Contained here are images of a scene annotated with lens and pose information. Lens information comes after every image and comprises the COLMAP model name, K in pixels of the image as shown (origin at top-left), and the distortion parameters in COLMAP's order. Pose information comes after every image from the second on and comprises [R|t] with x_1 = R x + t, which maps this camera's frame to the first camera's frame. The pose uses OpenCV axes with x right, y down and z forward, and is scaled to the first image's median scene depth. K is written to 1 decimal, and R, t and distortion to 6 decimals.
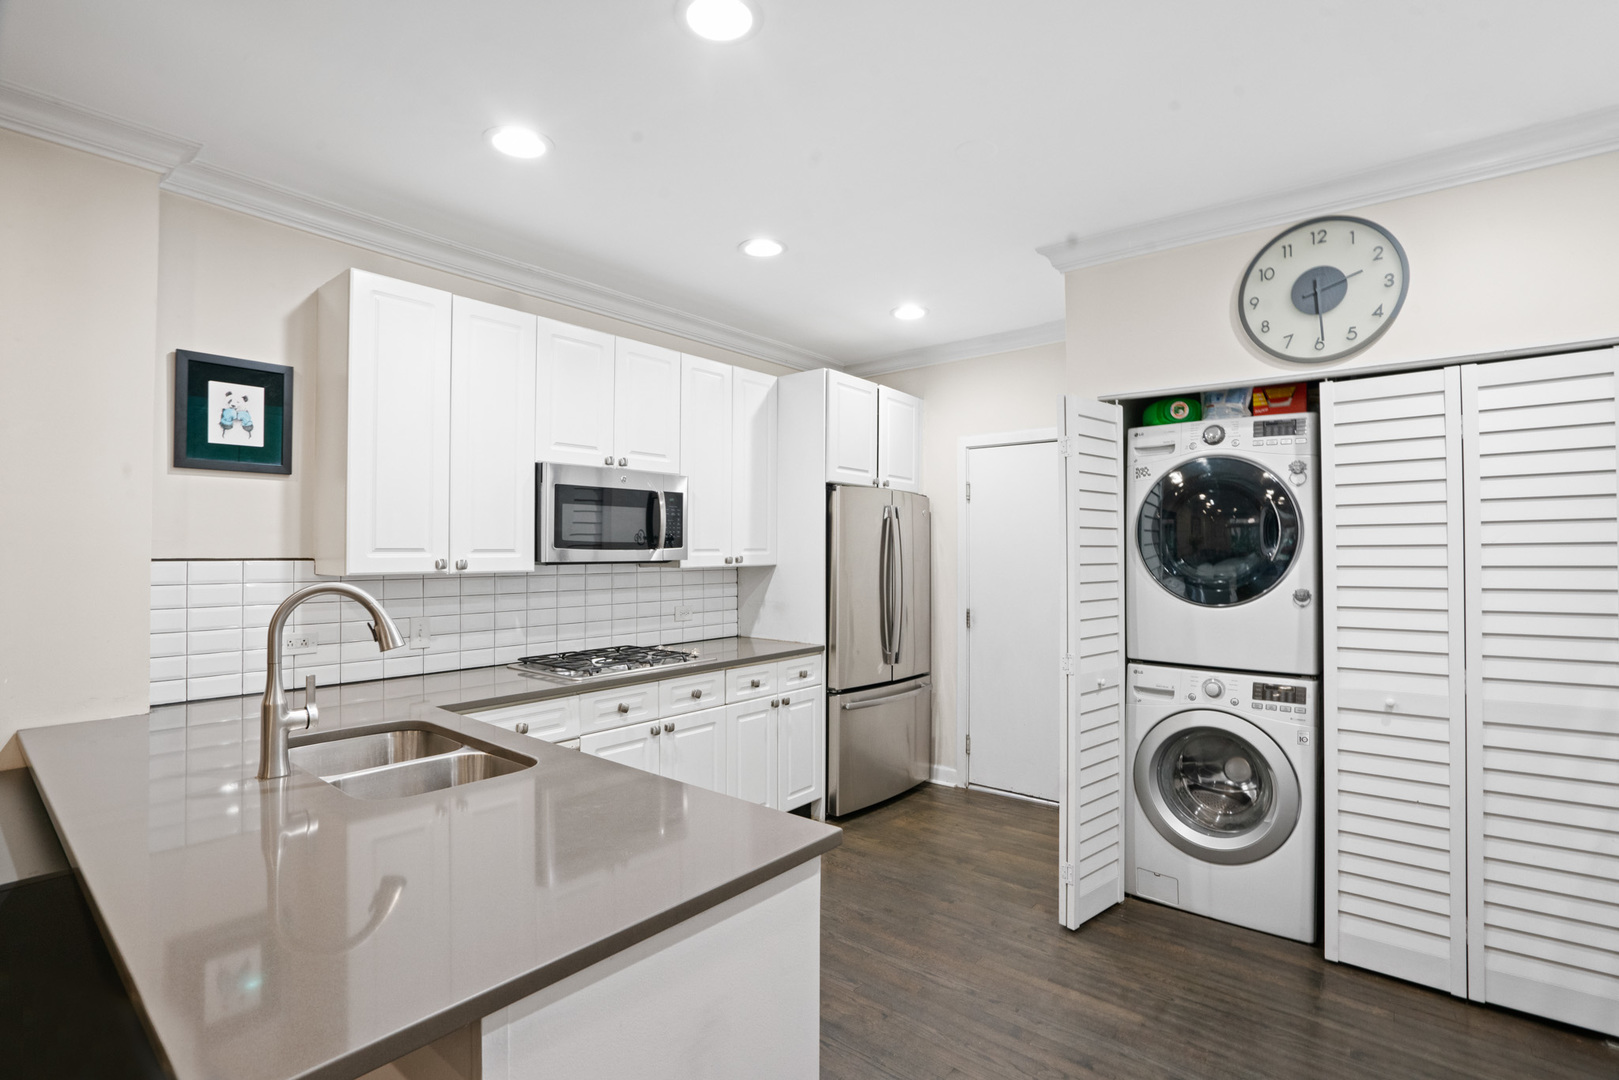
lens RADIAL K [[783.0, 0, 887.4], [0, 783.0, 541.5], [0, 0, 1]] dist [-0.055539, 0.014463]
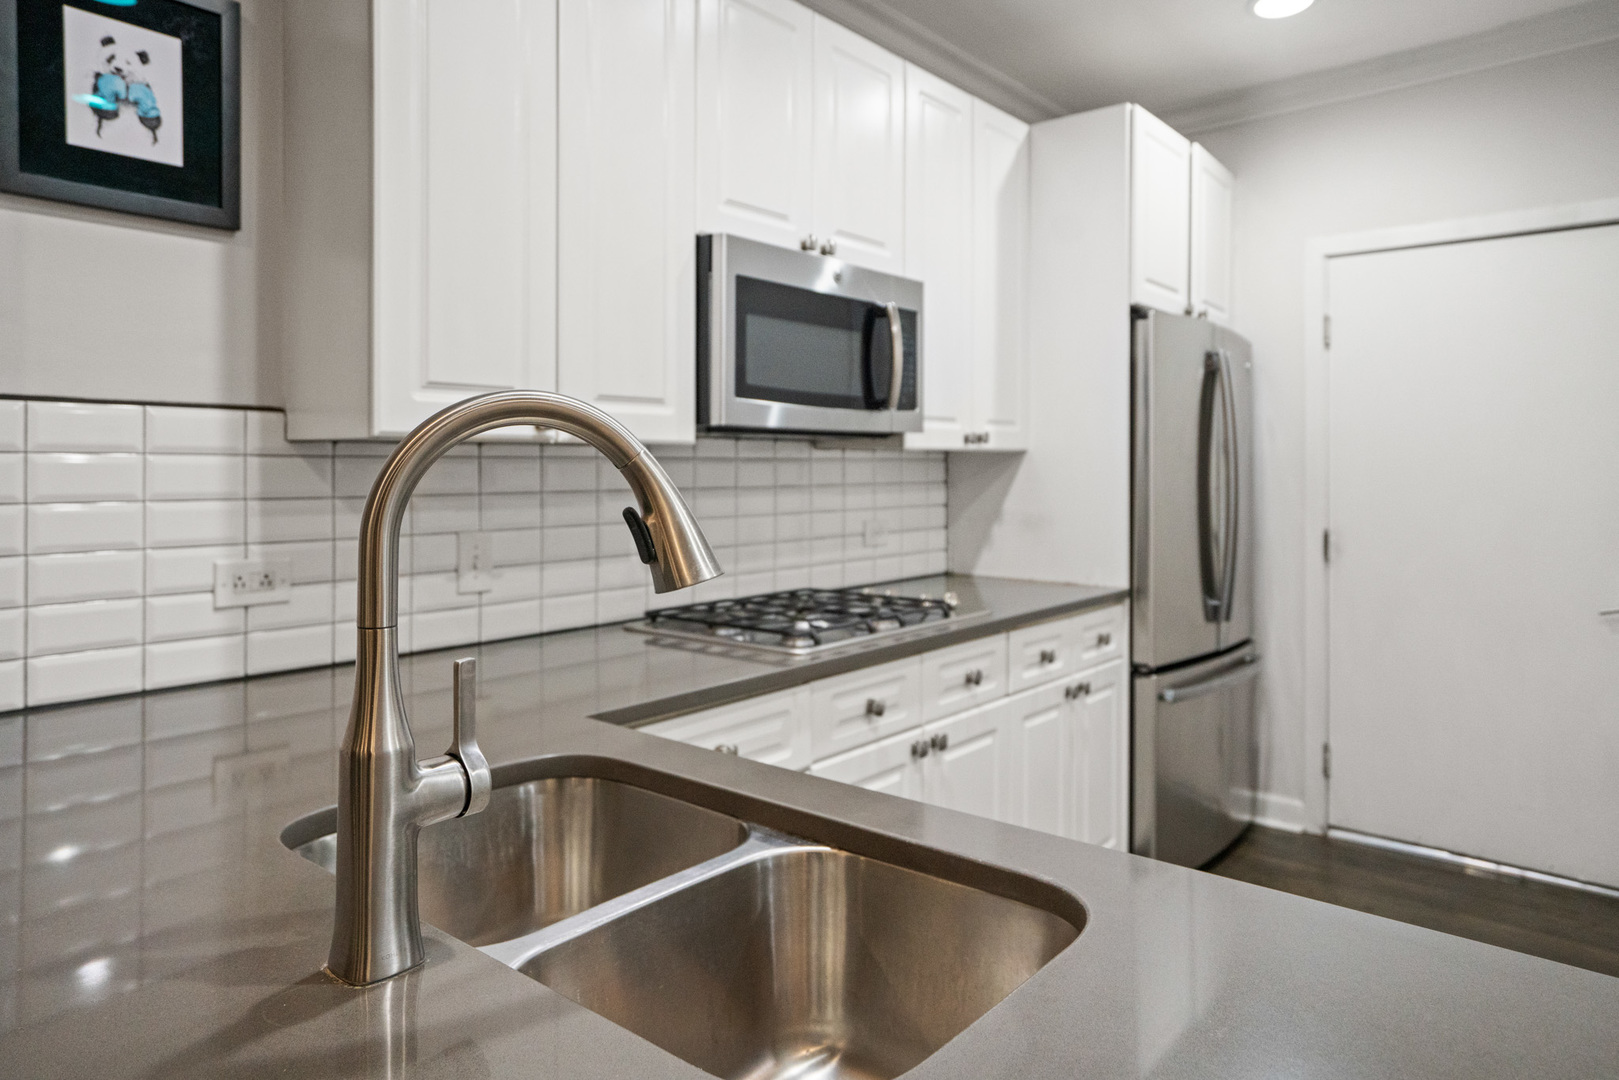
lens RADIAL K [[1069.6, 0, 905.4], [0, 1069.6, 467.6], [0, 0, 1]] dist [0.006522, 0.002632]
pose [[0.999520, 0.002030, -0.030918, -0.298904], [-0.001584, 0.999895, 0.014430, 0.044952], [0.030944, -0.014375, 0.999418, 0.290802]]
